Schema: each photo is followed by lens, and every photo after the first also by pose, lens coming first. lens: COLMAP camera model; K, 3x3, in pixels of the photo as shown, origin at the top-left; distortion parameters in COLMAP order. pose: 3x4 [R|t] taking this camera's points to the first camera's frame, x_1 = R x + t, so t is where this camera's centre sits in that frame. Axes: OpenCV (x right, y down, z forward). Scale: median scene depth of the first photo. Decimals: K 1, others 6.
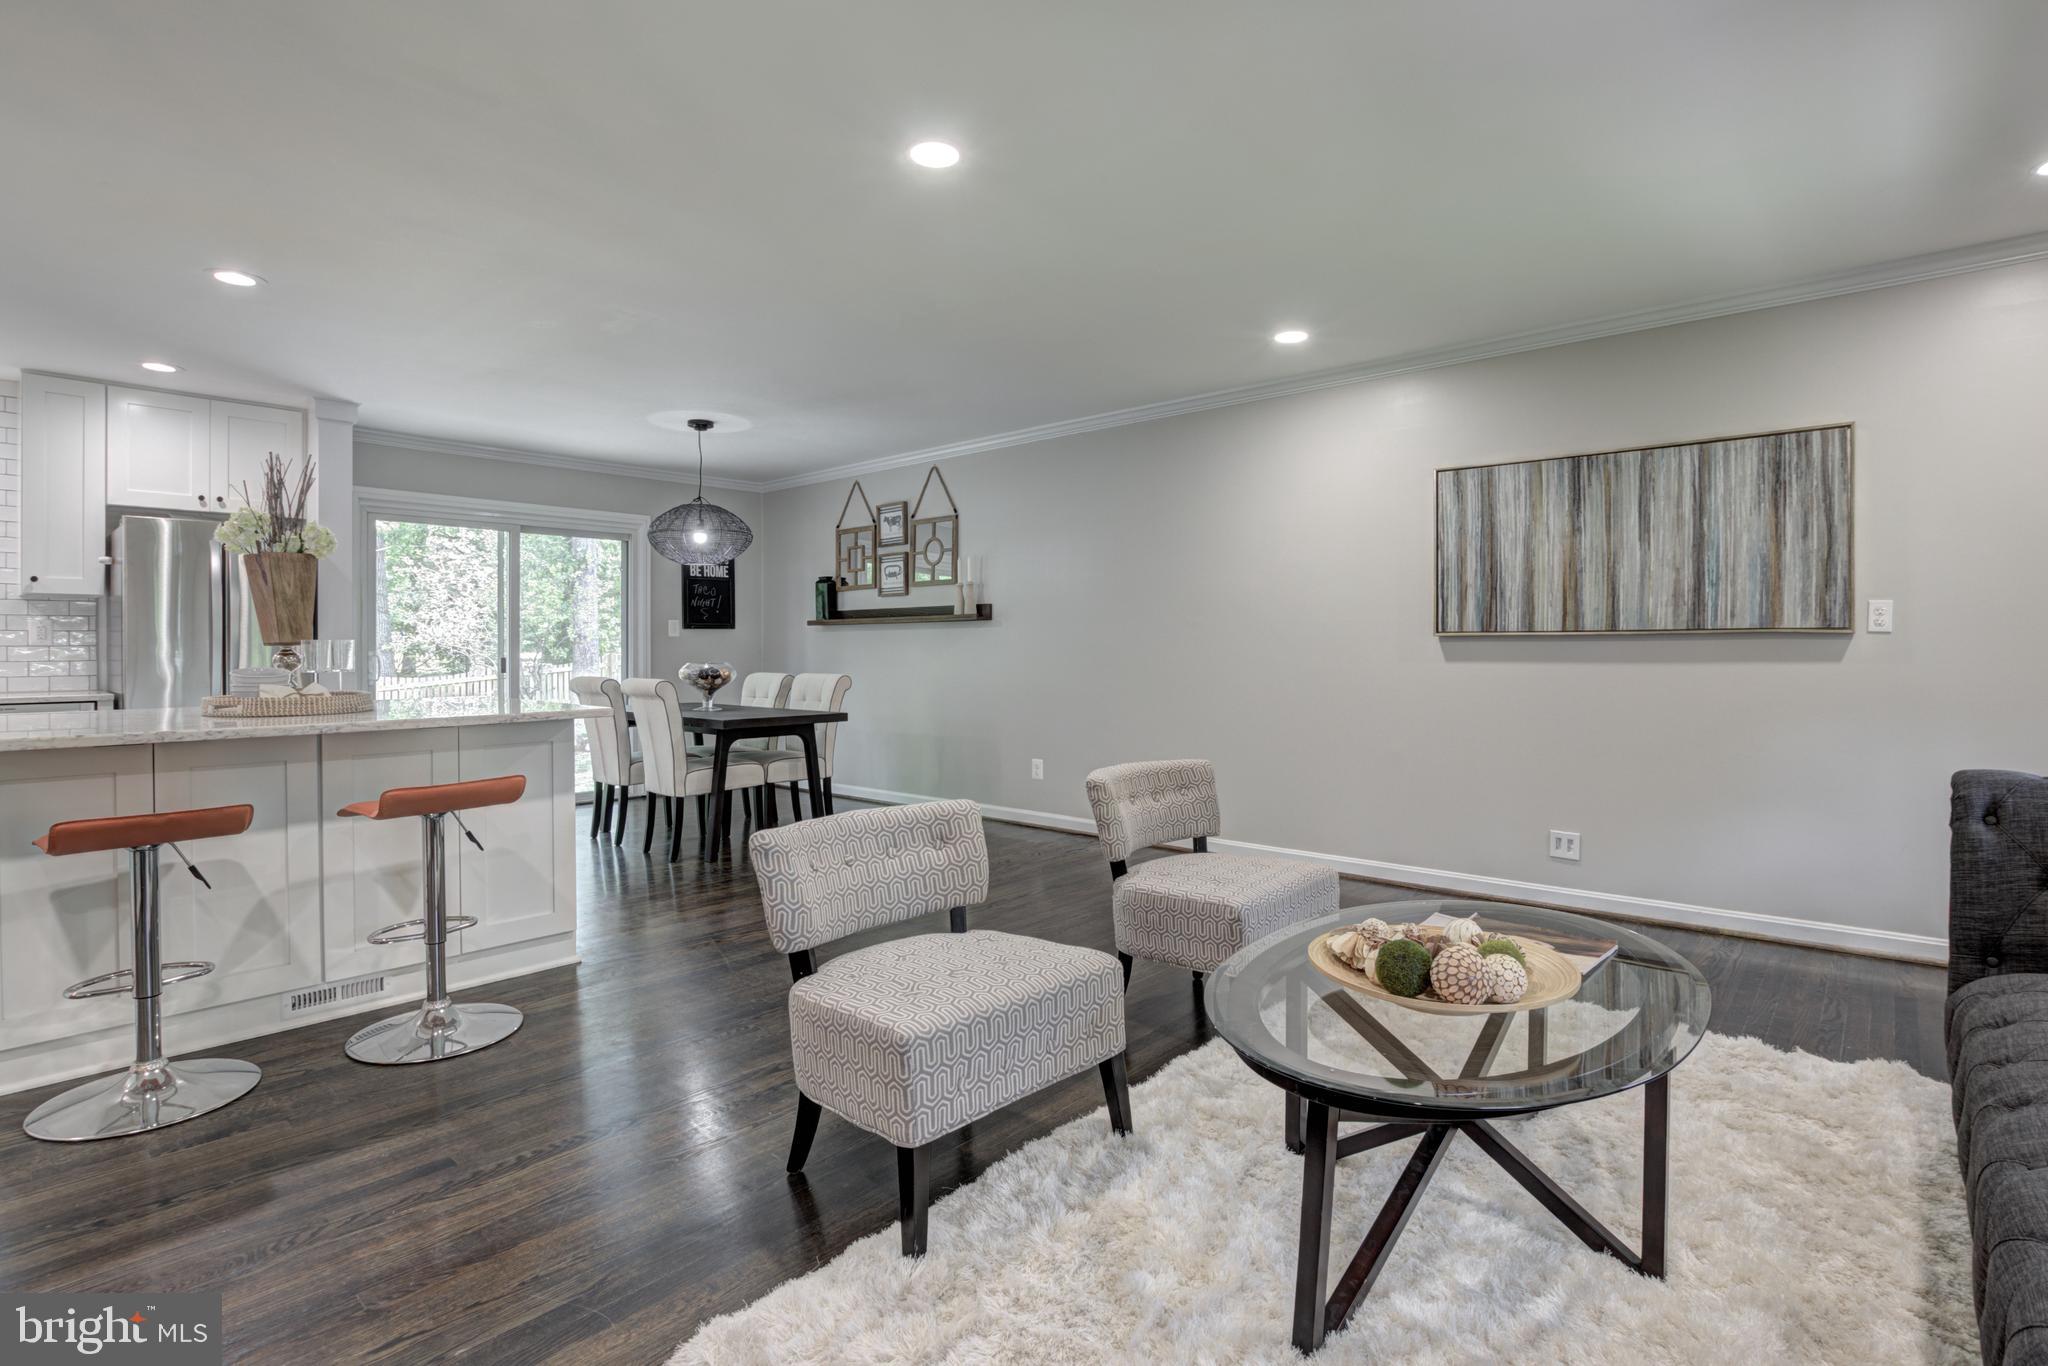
lens RADIAL K [[1011.0, 0, 1025.6], [0, 1011.0, 653.6], [0, 0, 1]] dist [-0.026123, 0.000040]
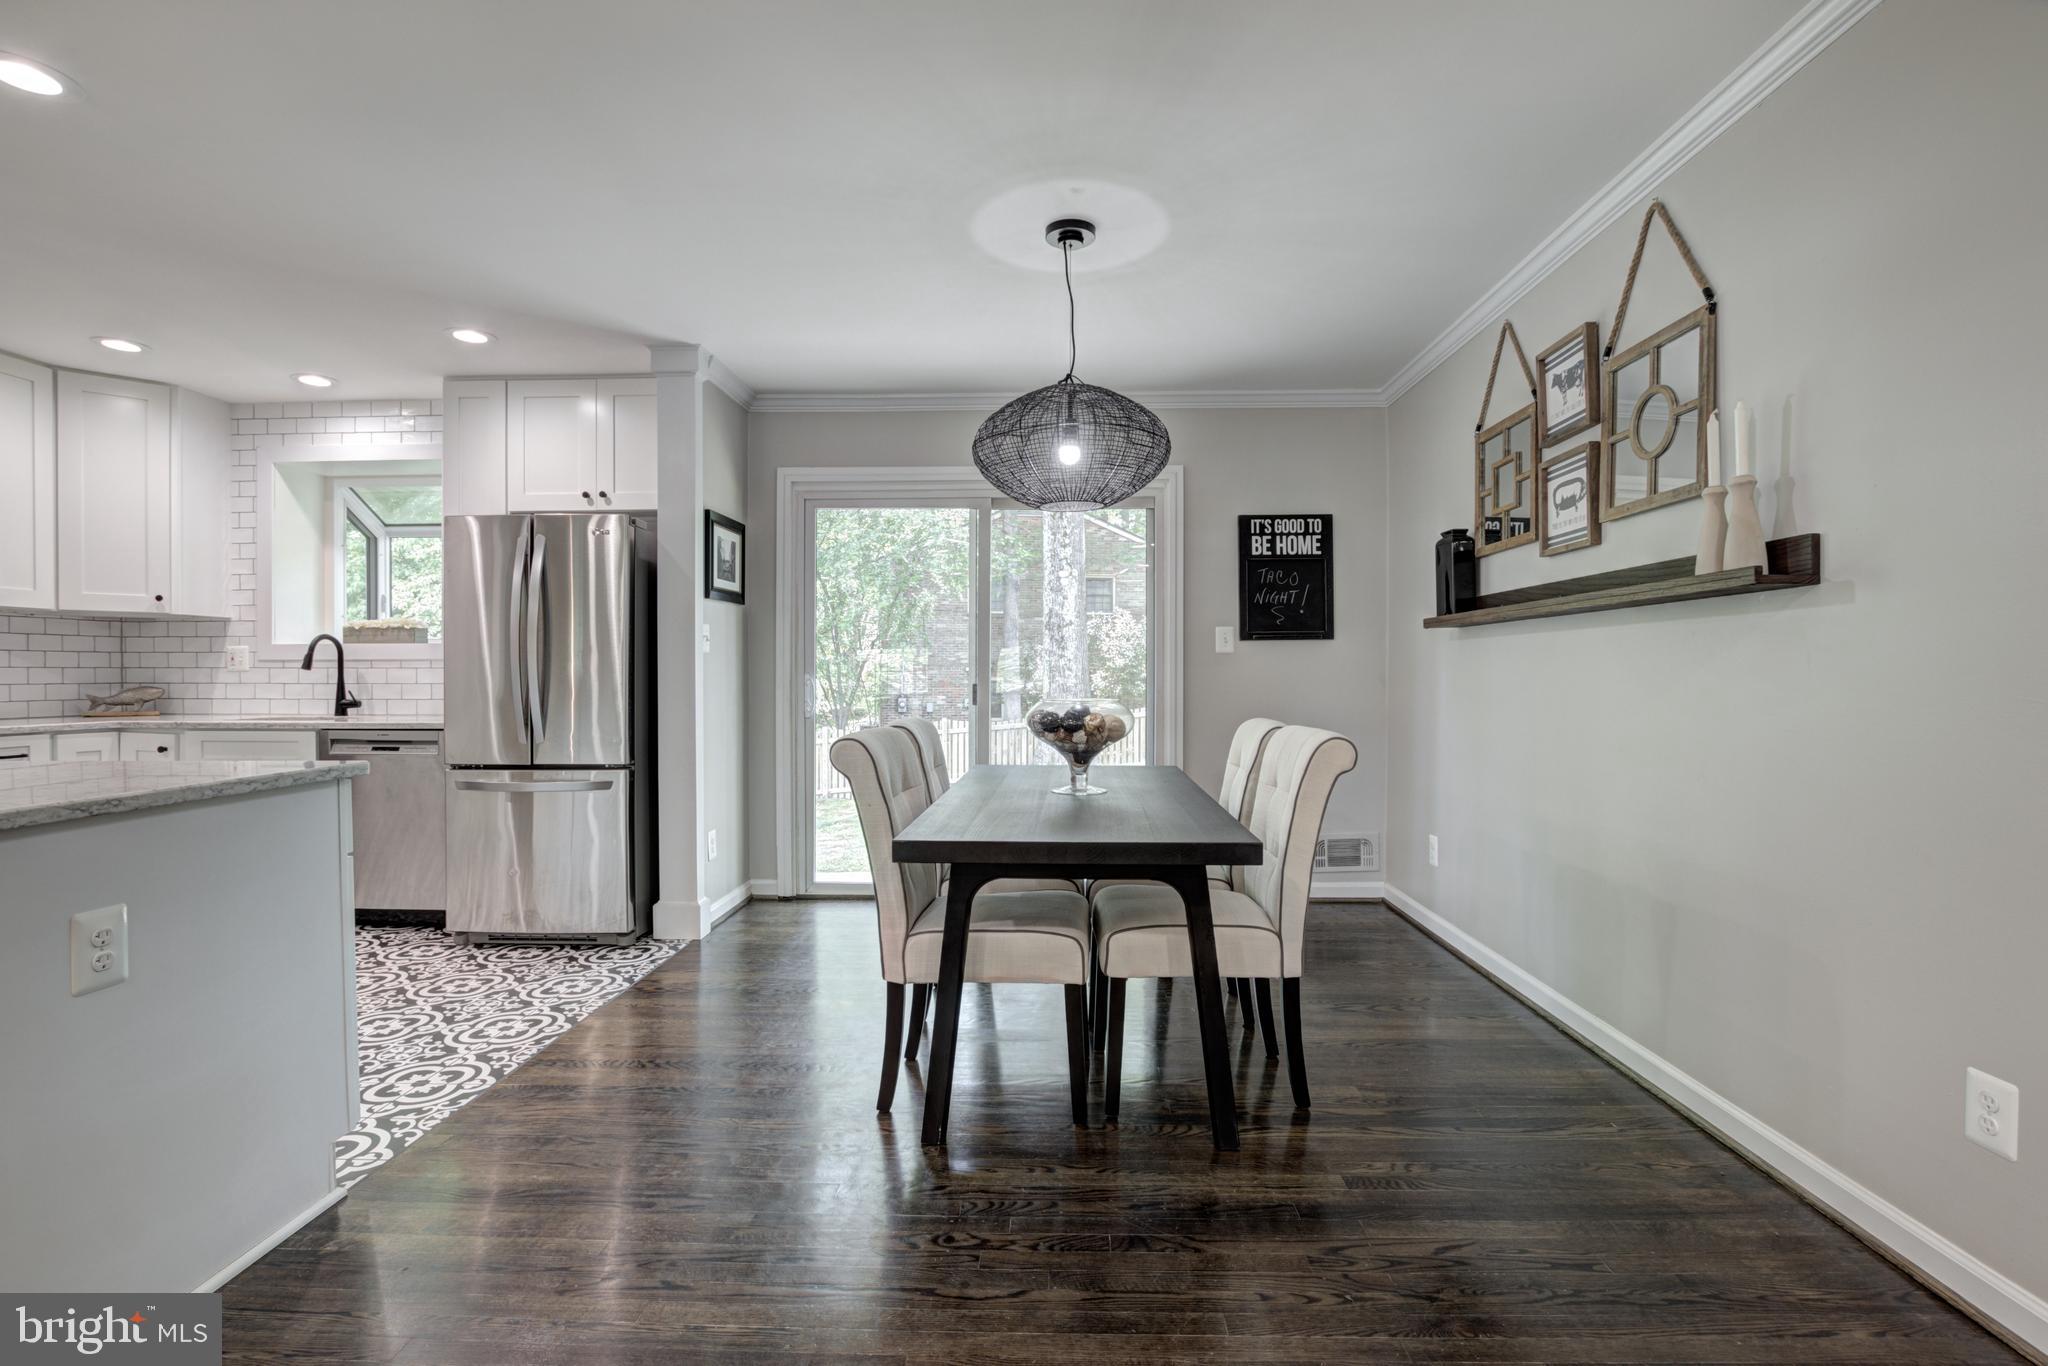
lens RADIAL K [[938.4, 0, 1026.0], [0, 938.4, 687.7], [0, 0, 1]] dist [-0.028142, 0.000035]
pose [[0.648076, 0.014882, -0.761431, 0.037193], [-0.005182, 0.999872, 0.015132, -0.004973], [0.761558, -0.005861, 0.648070, 0.897184]]
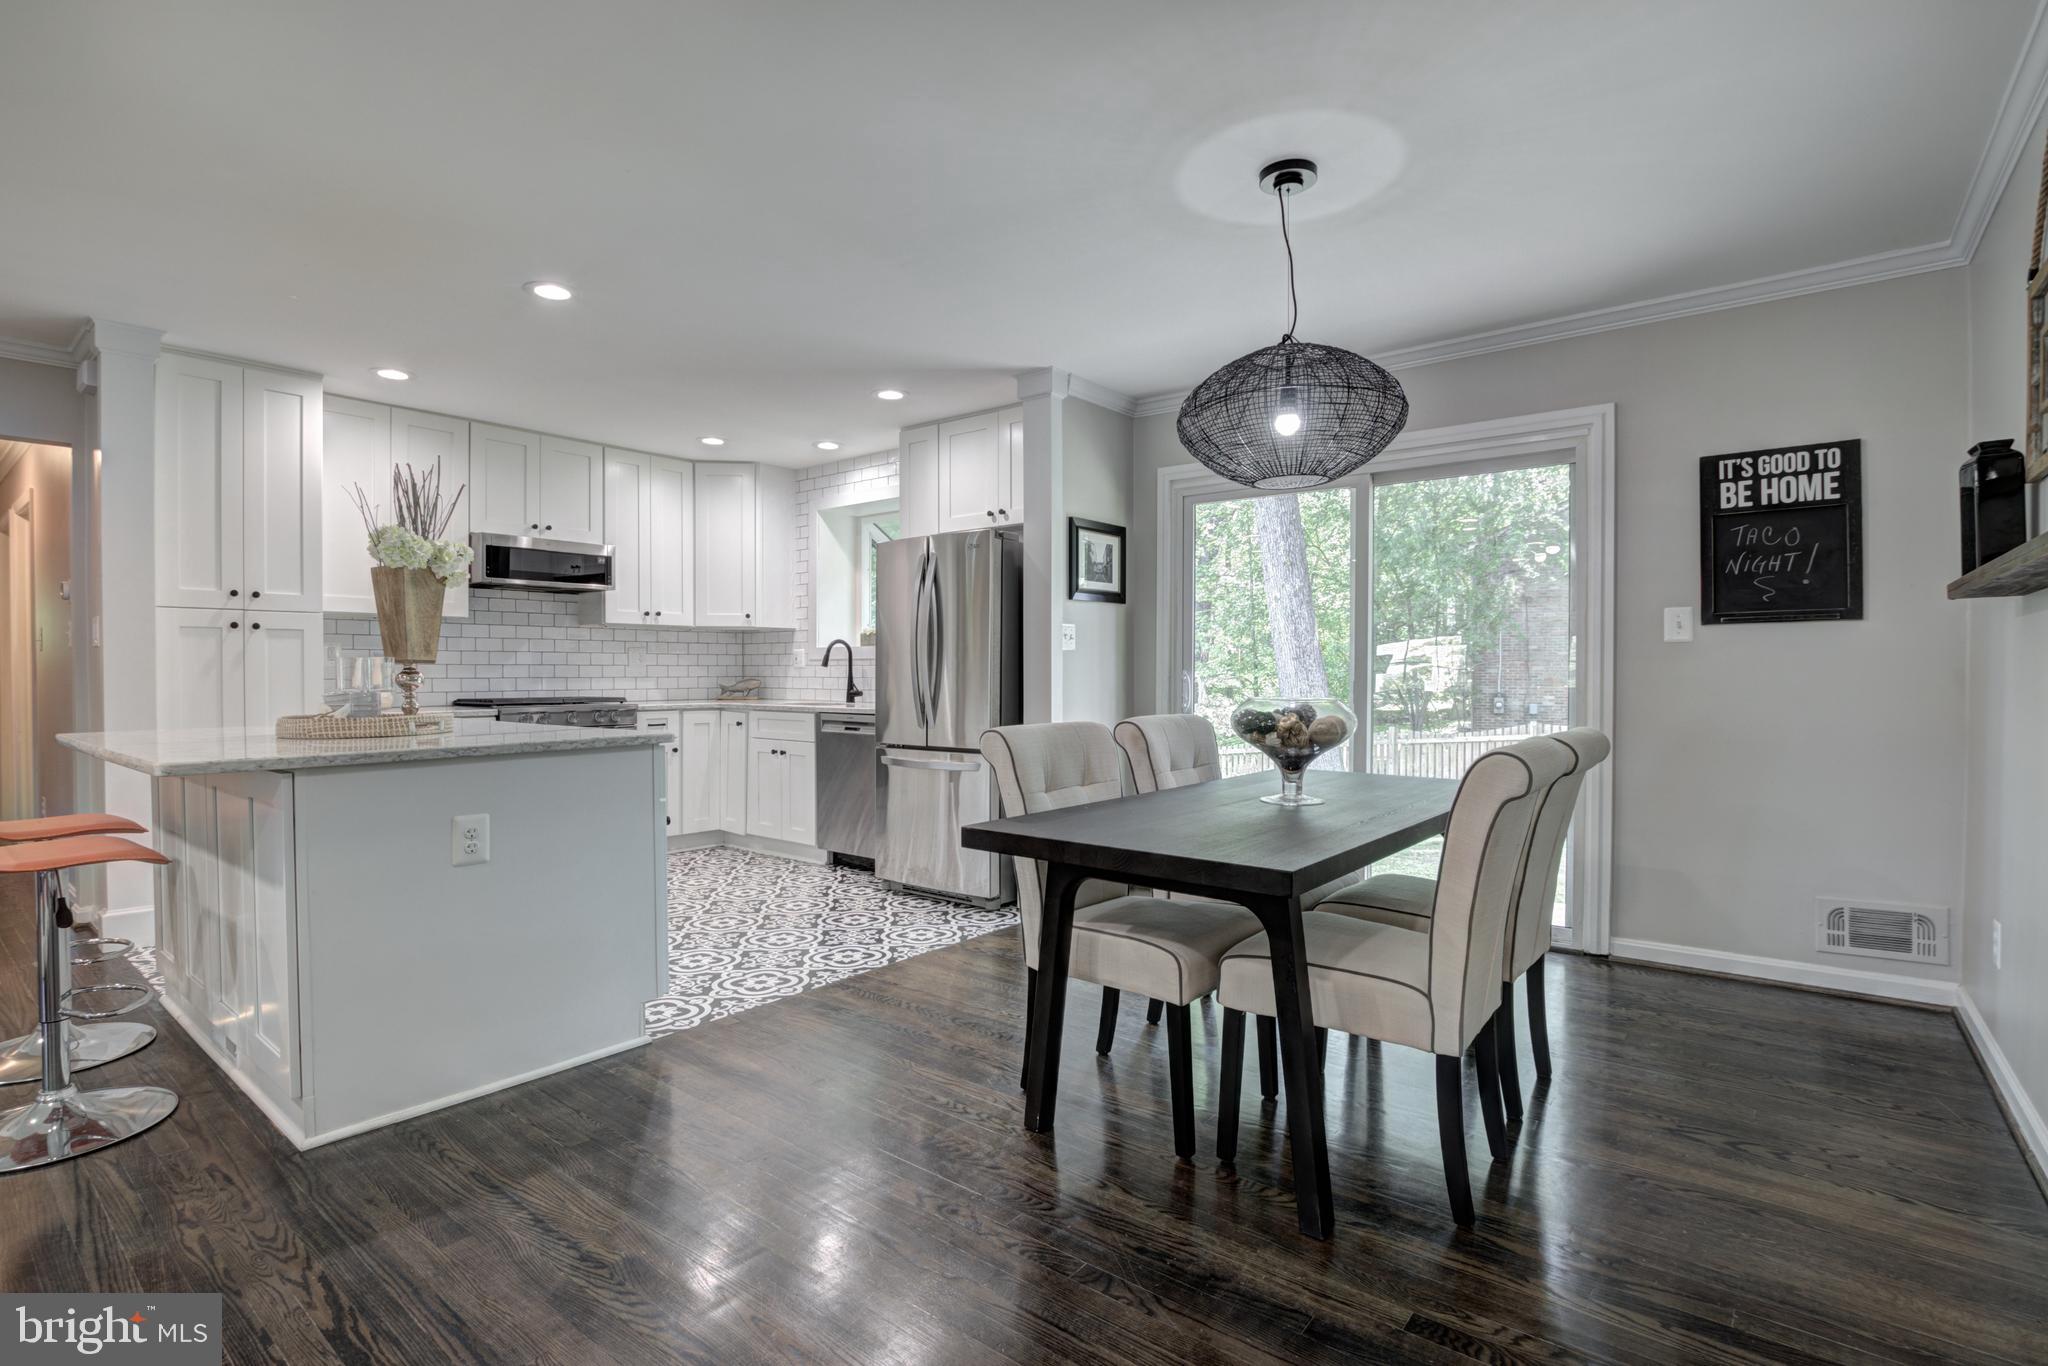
lens RADIAL K [[956.6, 0, 1024.0], [0, 956.6, 683.0], [0, 0, 1]] dist [-0.023928, 0.000758]
pose [[0.066463, 0.016350, -0.997655, 0.141112], [-0.003617, 0.999863, 0.016146, -0.005217], [0.997782, 0.002535, 0.066513, 1.135779]]
